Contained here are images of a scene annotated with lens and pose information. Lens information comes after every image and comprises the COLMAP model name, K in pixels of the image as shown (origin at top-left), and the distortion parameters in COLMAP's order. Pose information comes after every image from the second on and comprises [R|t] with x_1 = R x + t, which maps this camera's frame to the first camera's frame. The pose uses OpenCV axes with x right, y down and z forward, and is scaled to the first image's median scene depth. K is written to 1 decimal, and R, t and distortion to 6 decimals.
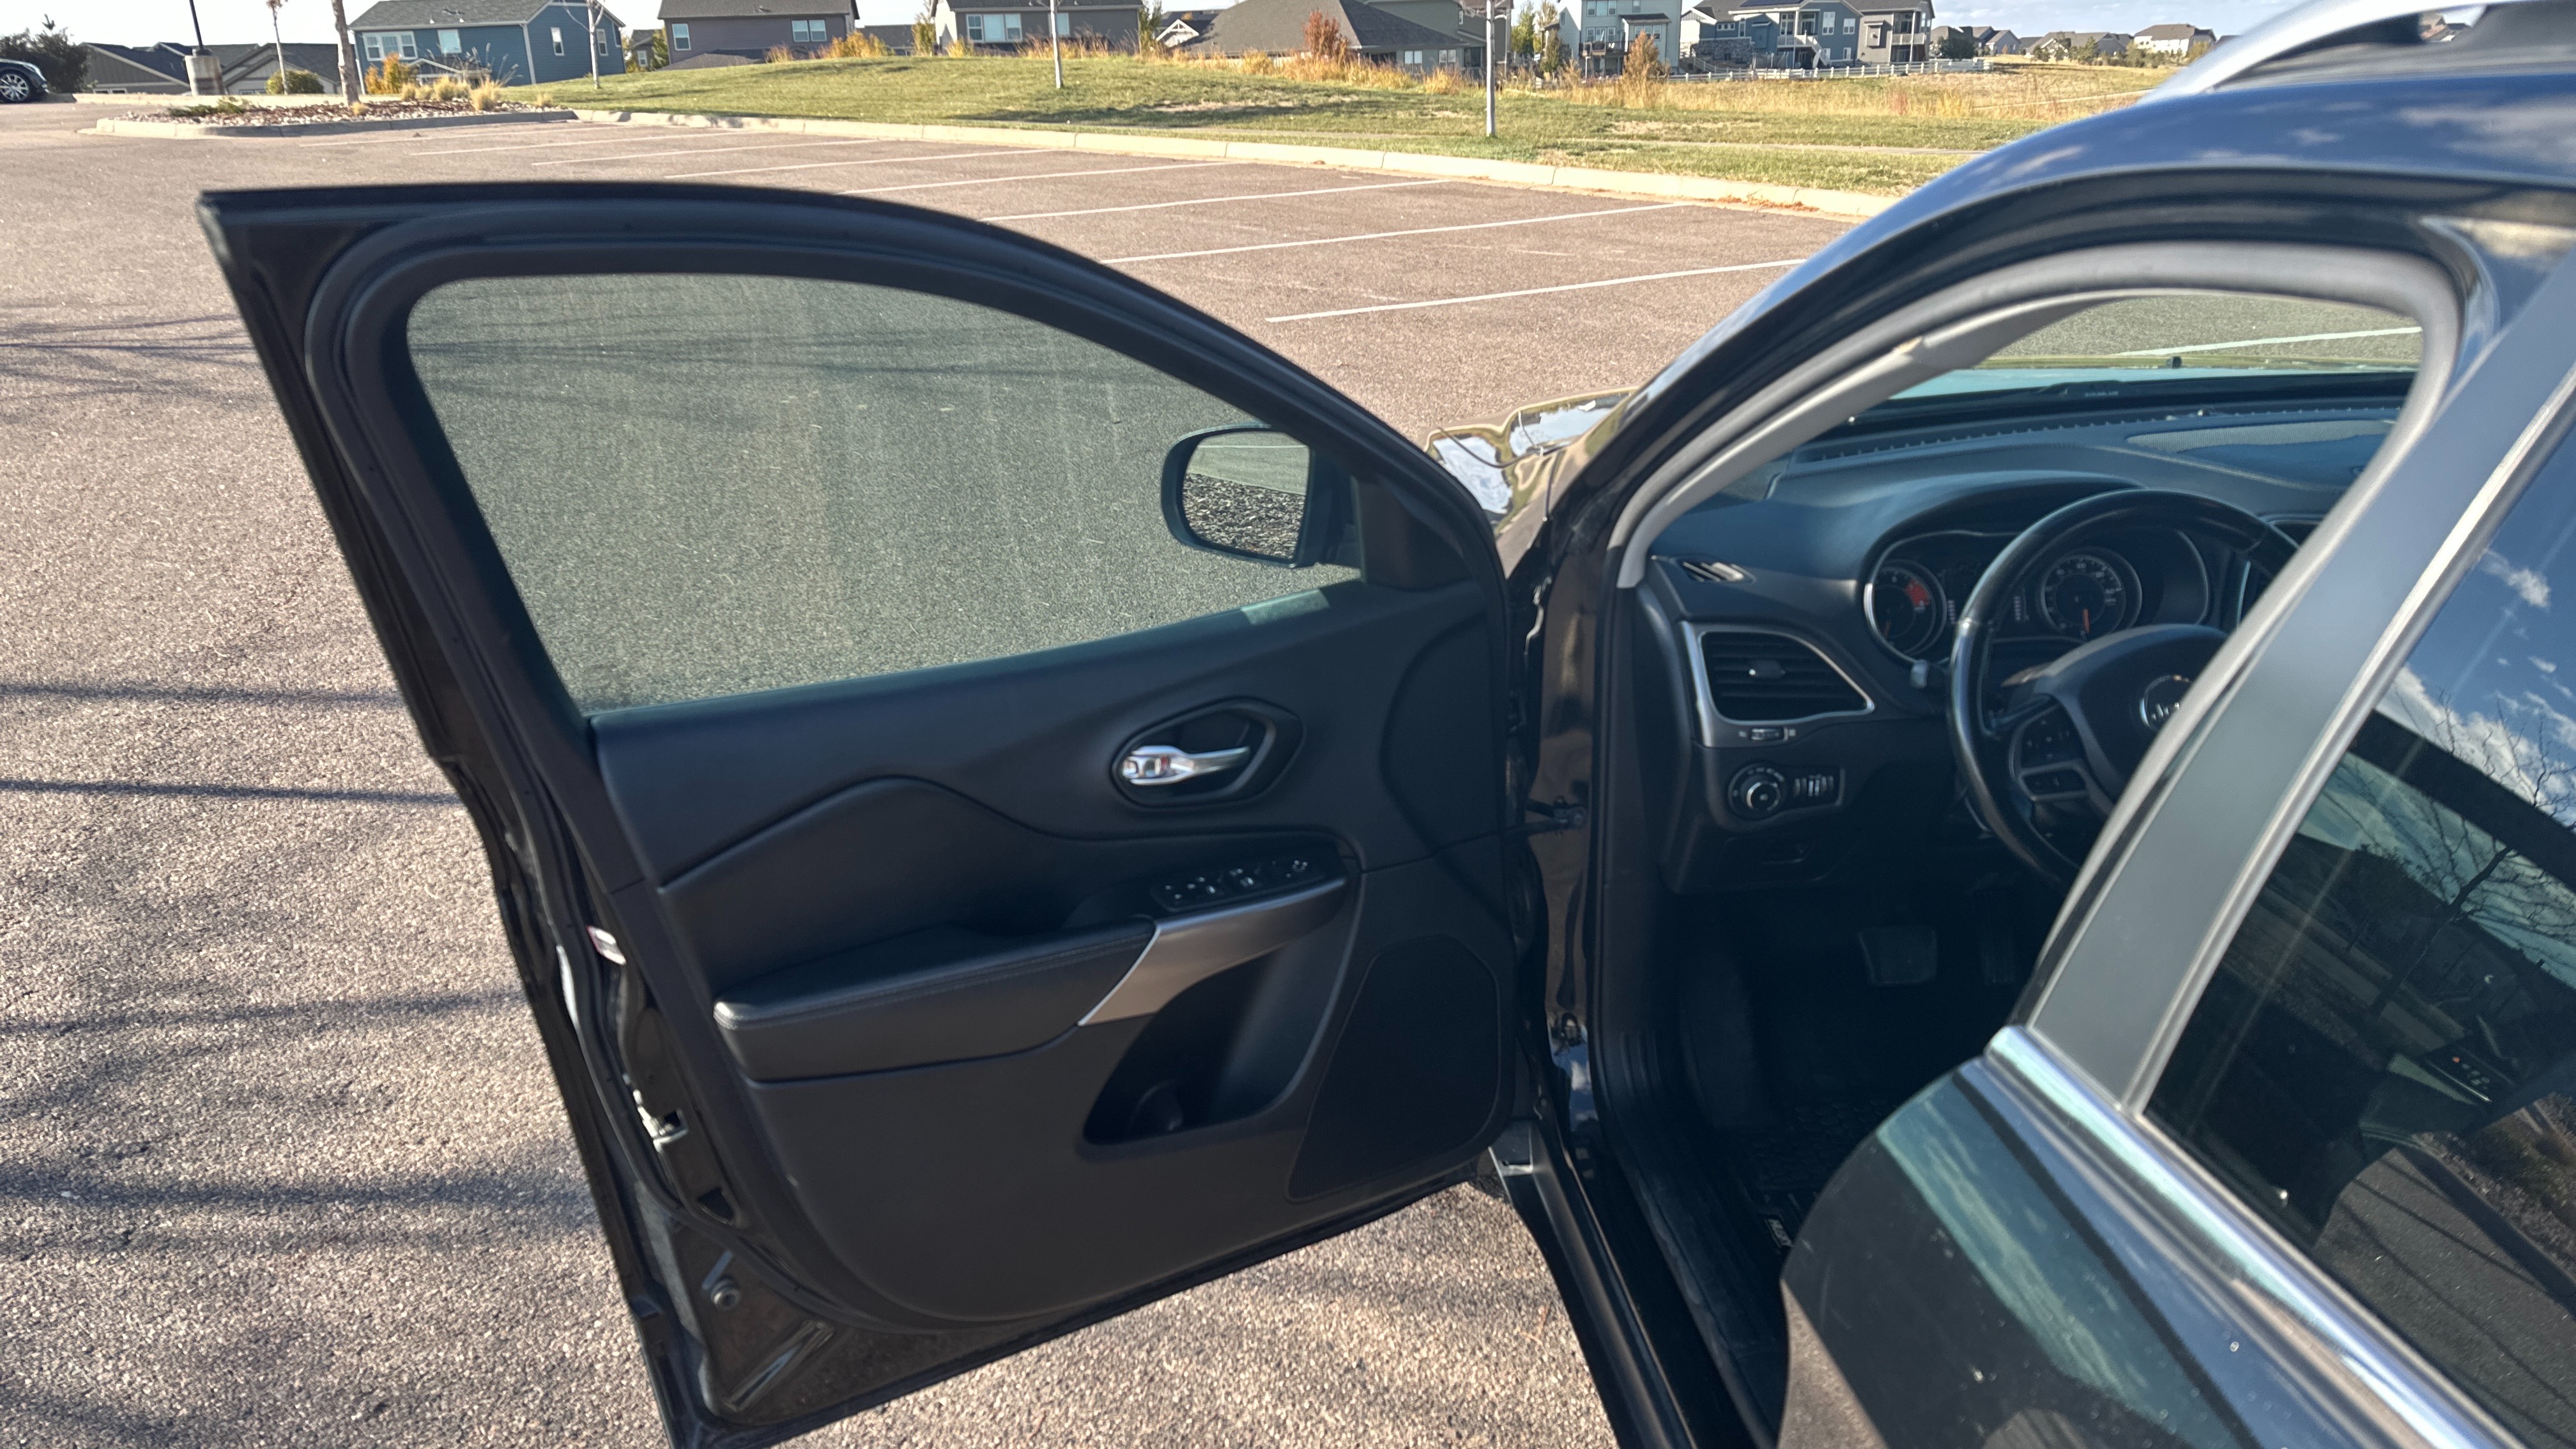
lens RADIAL K [[1781.9, 0, 1273.3], [0, 1781.9, 742.1], [0, 0, 1]] dist [0.048320, -0.032845]
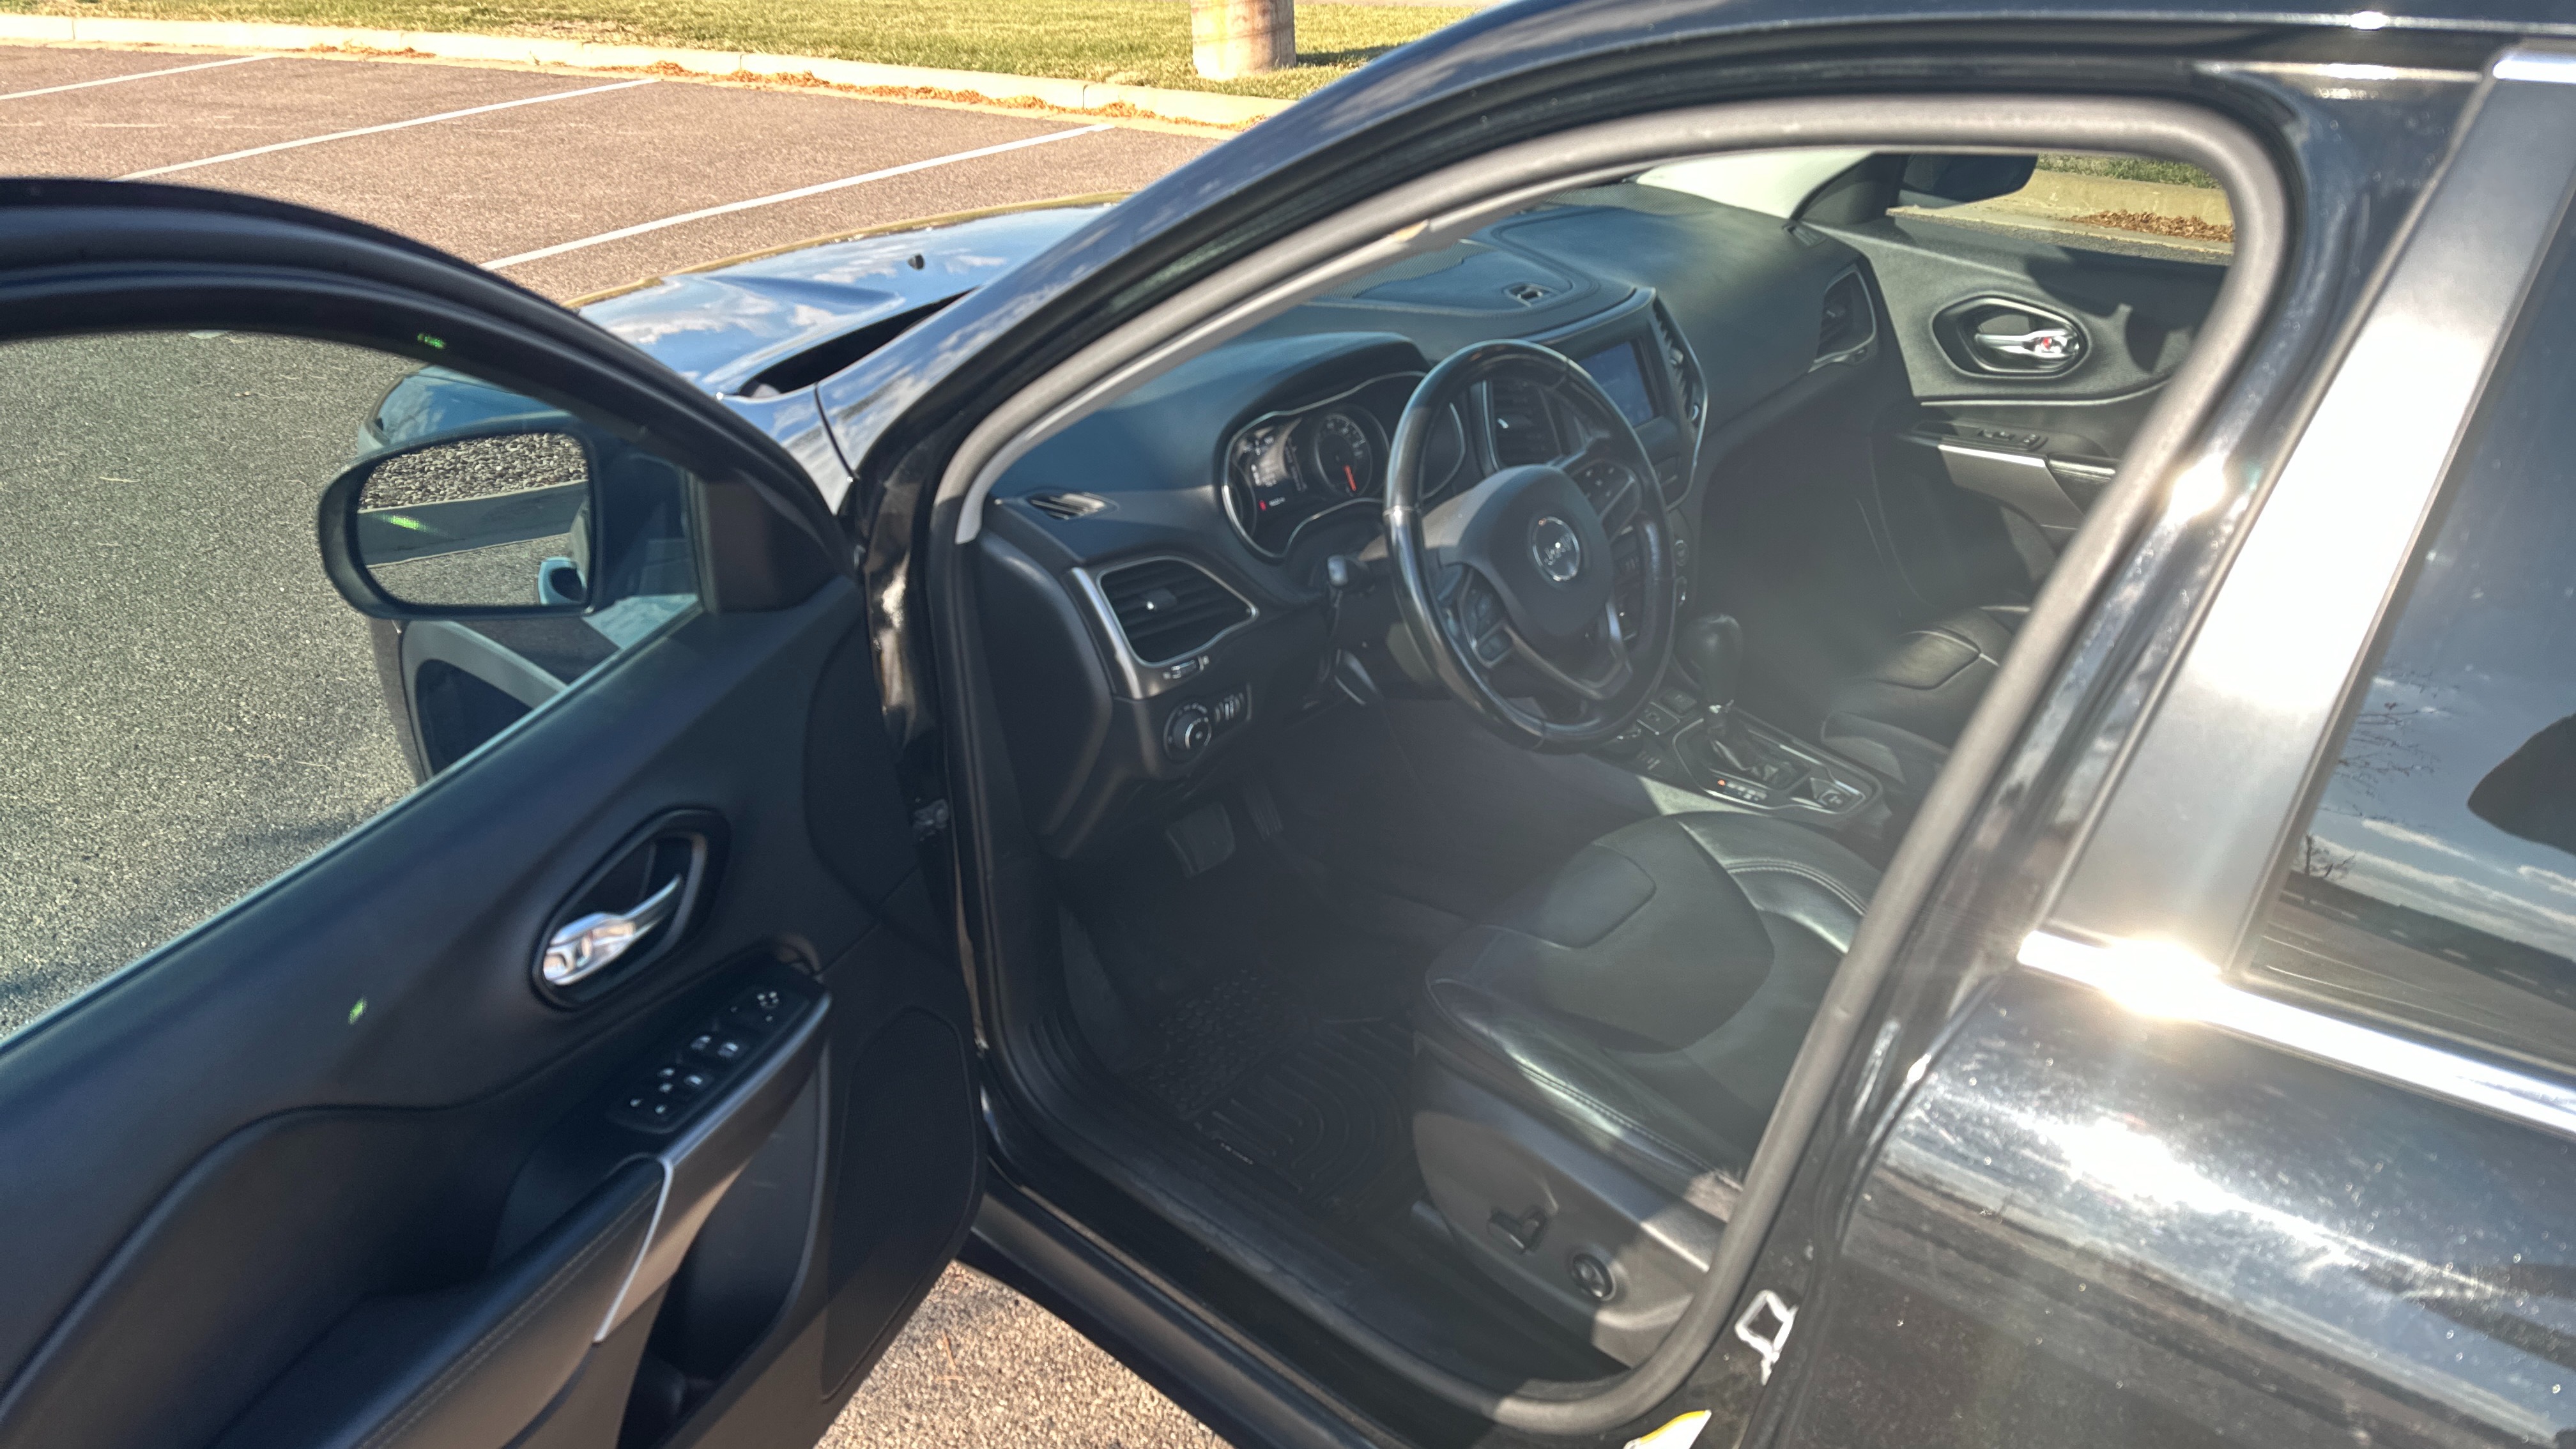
lens RADIAL K [[1781.9, 0, 1292.7], [0, 1781.9, 727.3], [0, 0, 1]] dist [0.048320, -0.032845]
pose [[0.747612, -0.284357, 0.600181, -0.232714], [0.239354, 0.958335, 0.155896, -0.102627], [-0.619504, 0.027106, 0.784525, 0.252949]]
